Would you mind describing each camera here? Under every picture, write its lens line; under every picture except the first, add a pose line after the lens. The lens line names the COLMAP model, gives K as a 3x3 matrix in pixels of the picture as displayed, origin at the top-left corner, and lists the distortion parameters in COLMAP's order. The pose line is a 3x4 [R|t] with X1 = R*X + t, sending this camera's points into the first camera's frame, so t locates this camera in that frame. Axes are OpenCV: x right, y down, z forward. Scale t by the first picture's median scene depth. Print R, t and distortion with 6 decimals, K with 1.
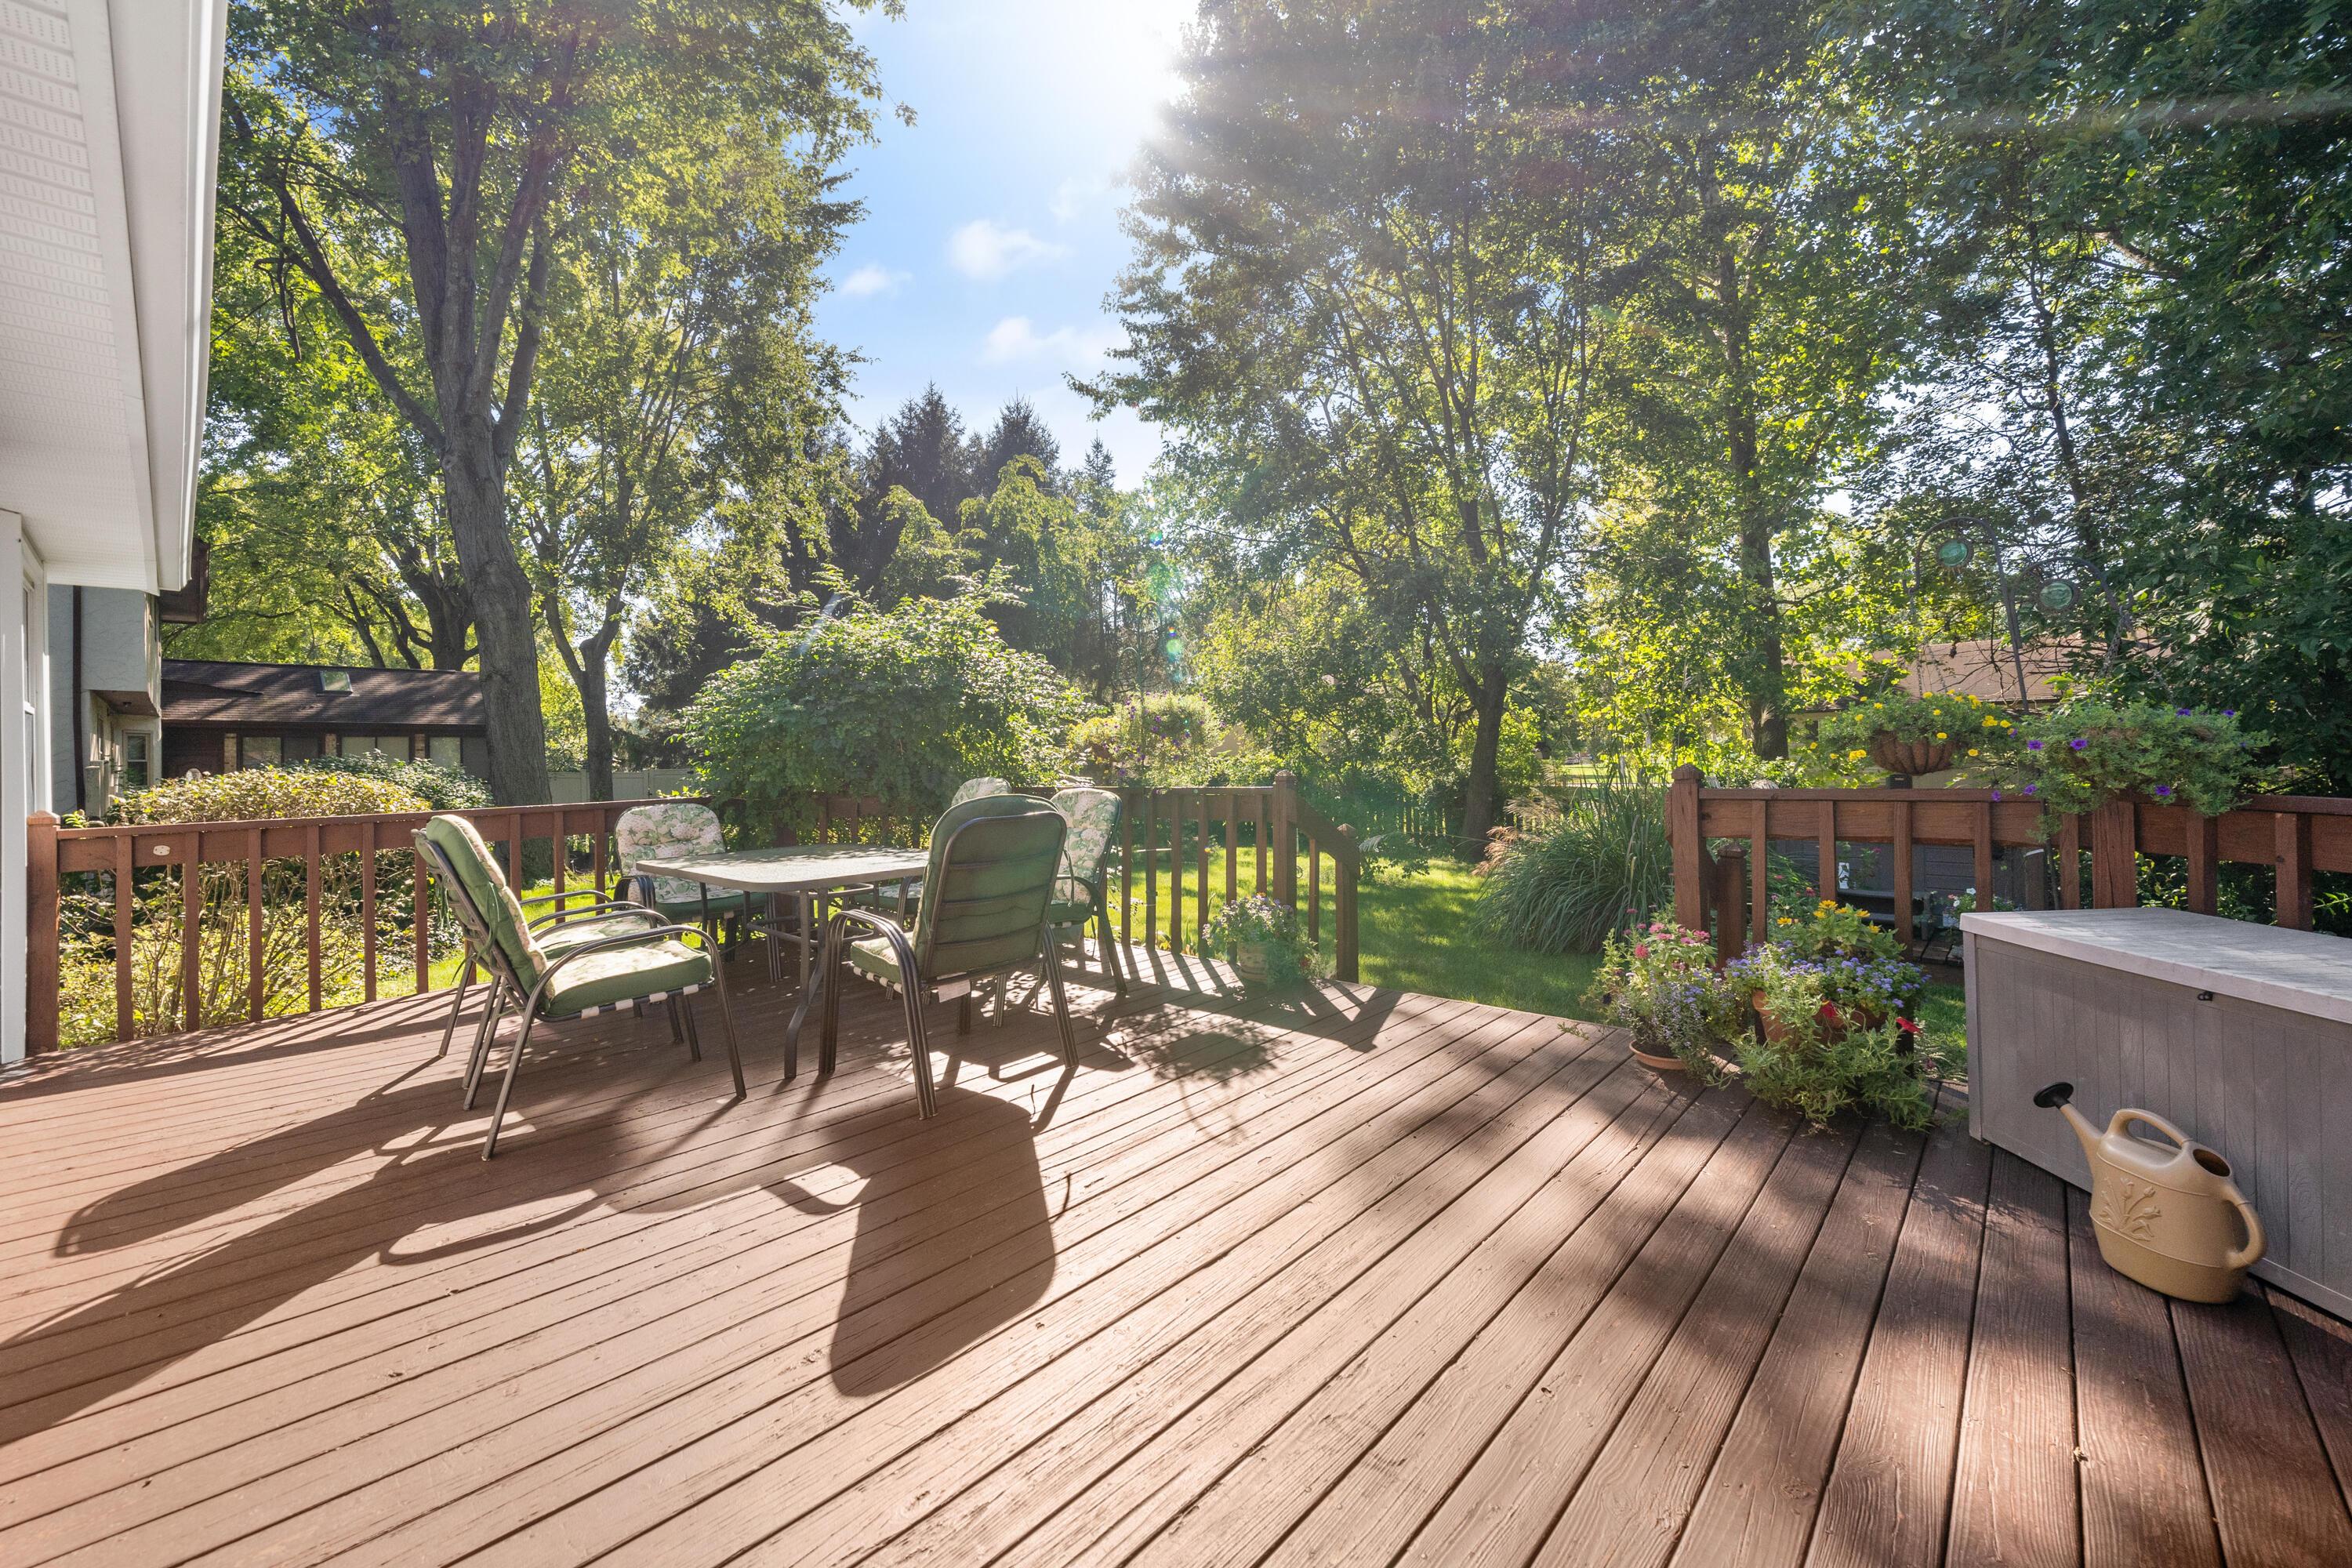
lens RADIAL K [[930.0, 0, 1177.1], [0, 930.0, 768.1], [0, 0, 1]] dist [0.000117, -0.000029]
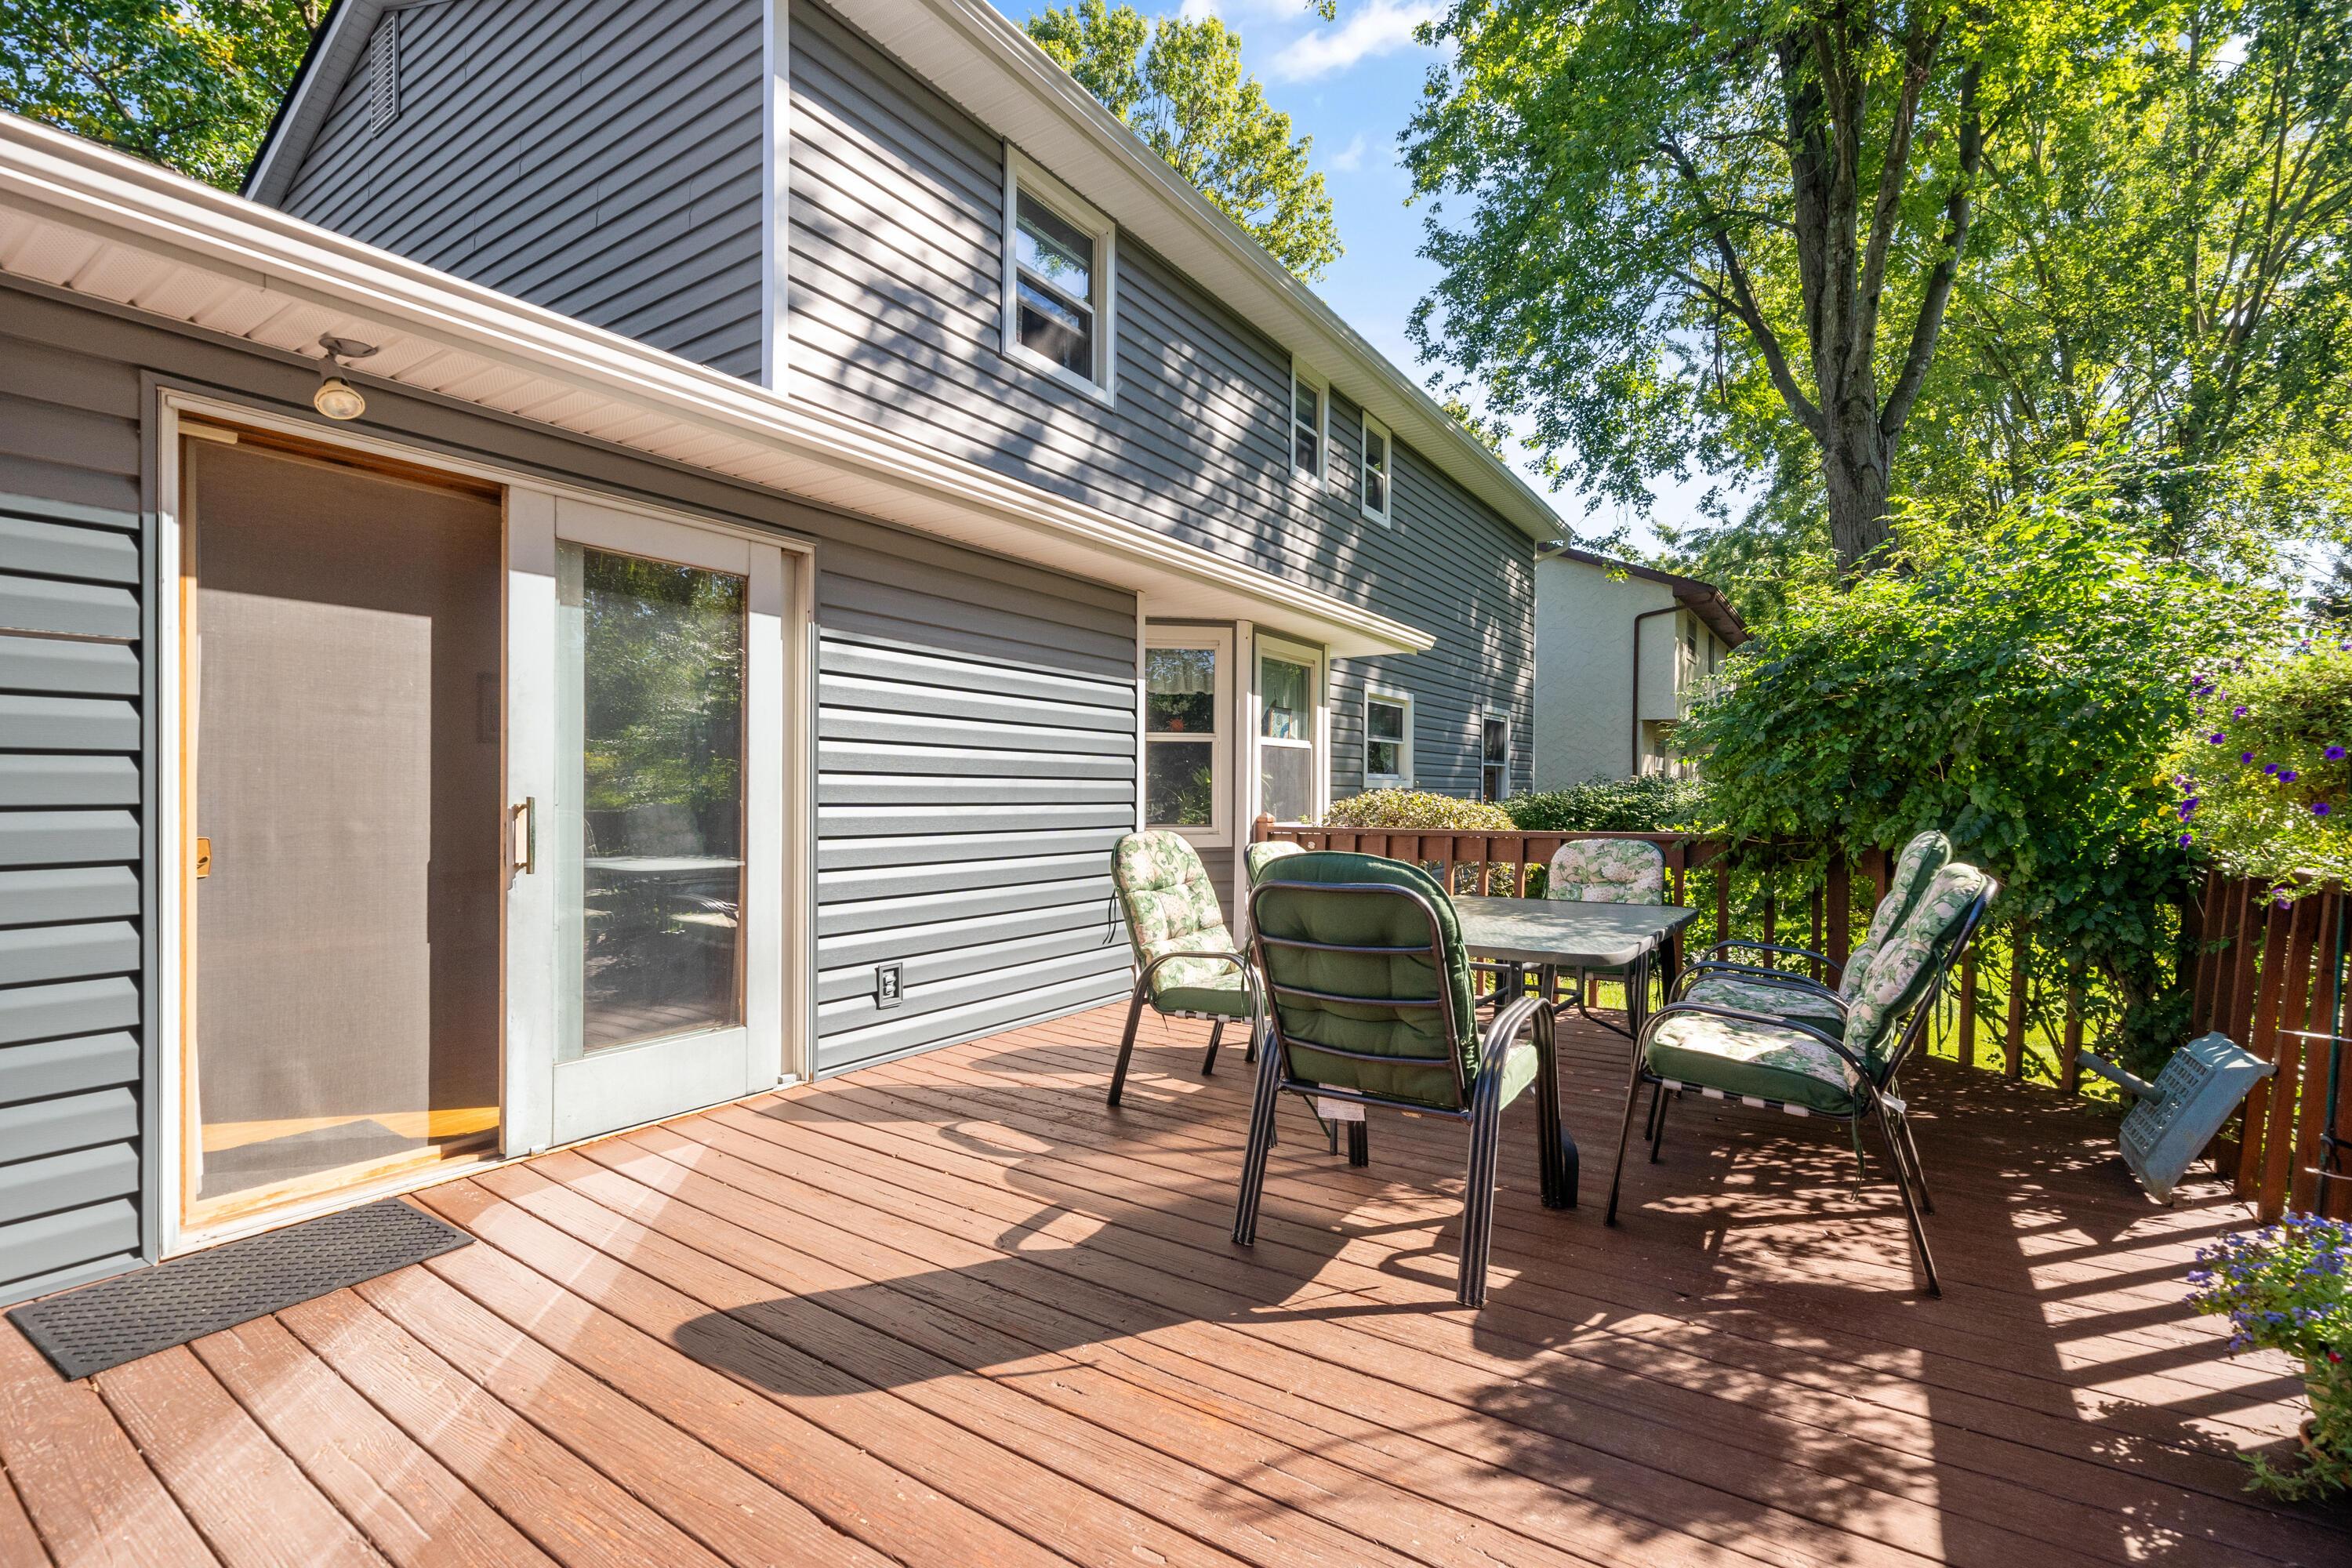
lens RADIAL K [[1031.2, 0, 1178.8], [0, 1031.2, 789.4], [0, 0, 1]] dist [0.001287, -0.000149]
pose [[0.165207, 0.021578, -0.986023, 0.539064], [-0.018620, 0.999651, 0.018756, -0.029360], [0.986083, 0.015261, 0.165551, 0.717671]]
